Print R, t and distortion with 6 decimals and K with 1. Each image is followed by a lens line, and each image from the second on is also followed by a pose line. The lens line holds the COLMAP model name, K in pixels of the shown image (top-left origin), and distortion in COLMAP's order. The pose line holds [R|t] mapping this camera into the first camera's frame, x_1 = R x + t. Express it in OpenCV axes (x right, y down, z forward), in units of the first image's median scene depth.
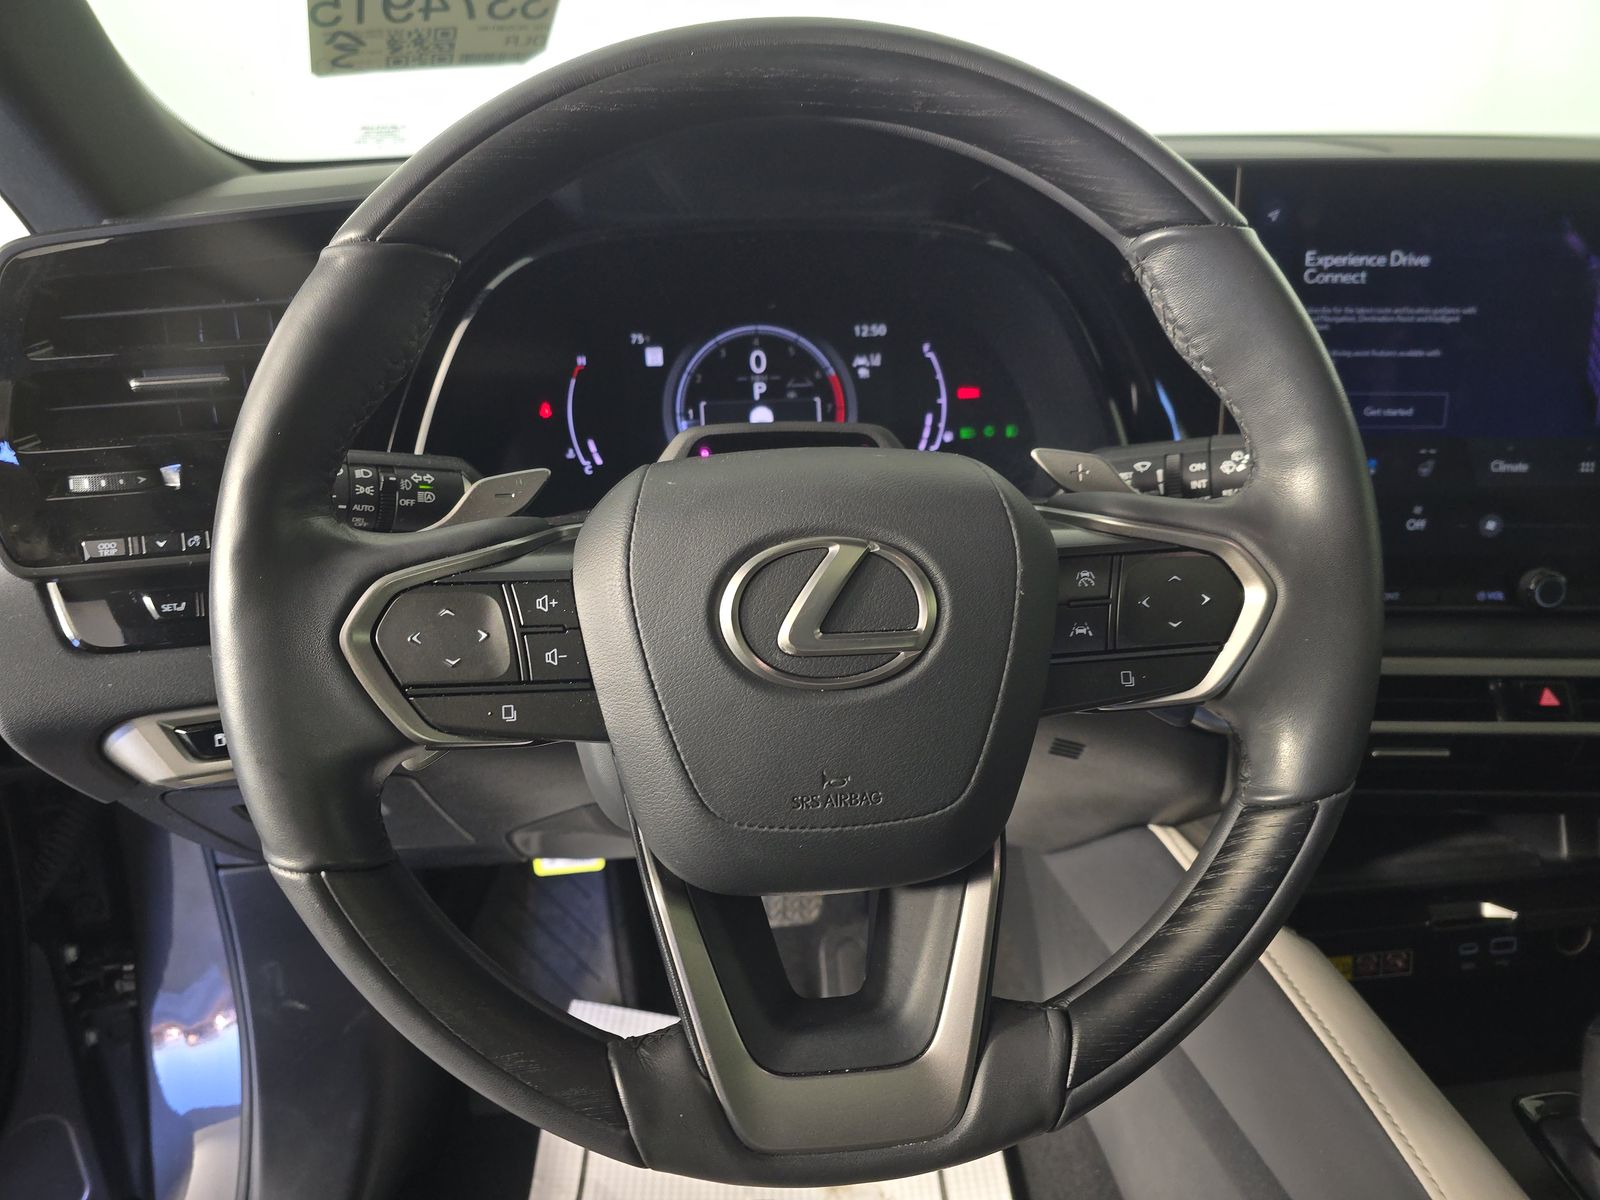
lens RADIAL K [[1083.8, 0, 800.0], [0, 1083.8, 600.0], [0, 0, 1]] dist [0.042224, -0.122968]
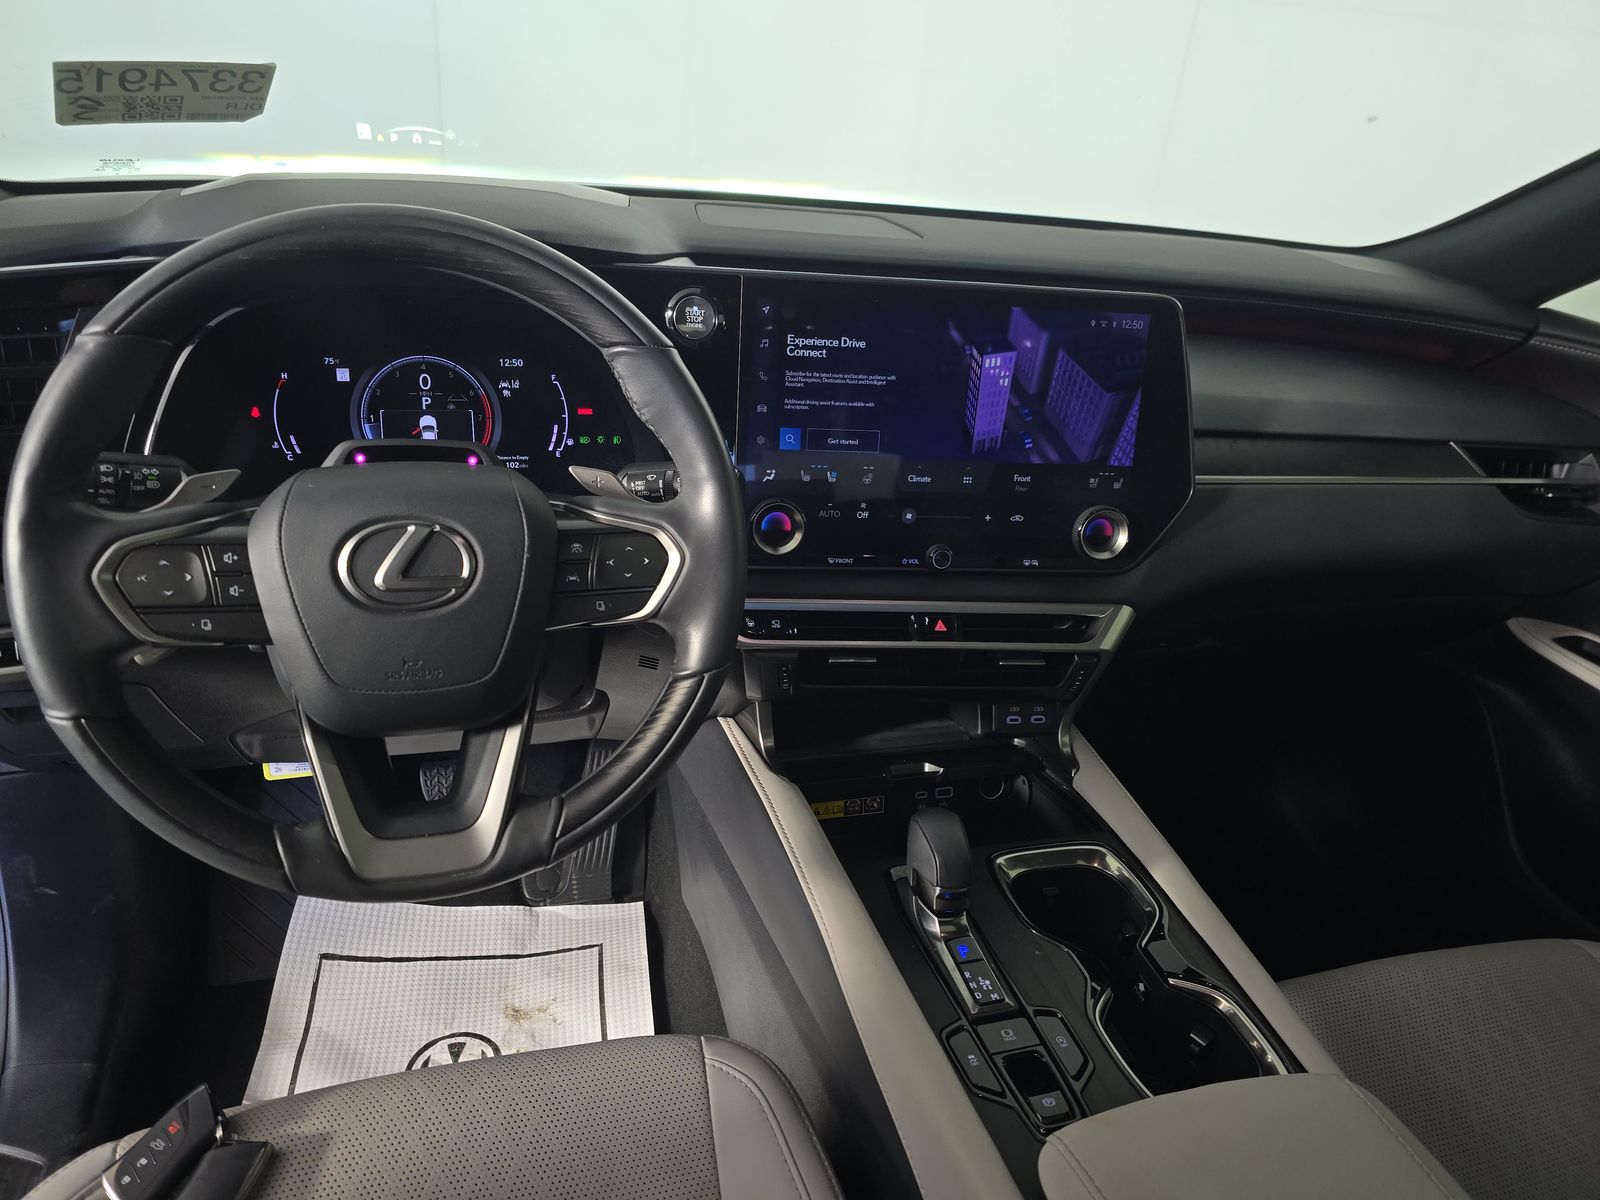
lens RADIAL K [[1053.1, 0, 800.0], [0, 1053.1, 600.0], [0, 0, 1]] dist [0.038996, -0.064128]
pose [[0.979842, 0.005933, 0.199685, 0.230755], [-0.014057, 0.999129, 0.039294, -0.006673], [-0.199278, -0.041309, 0.979072, -0.588585]]
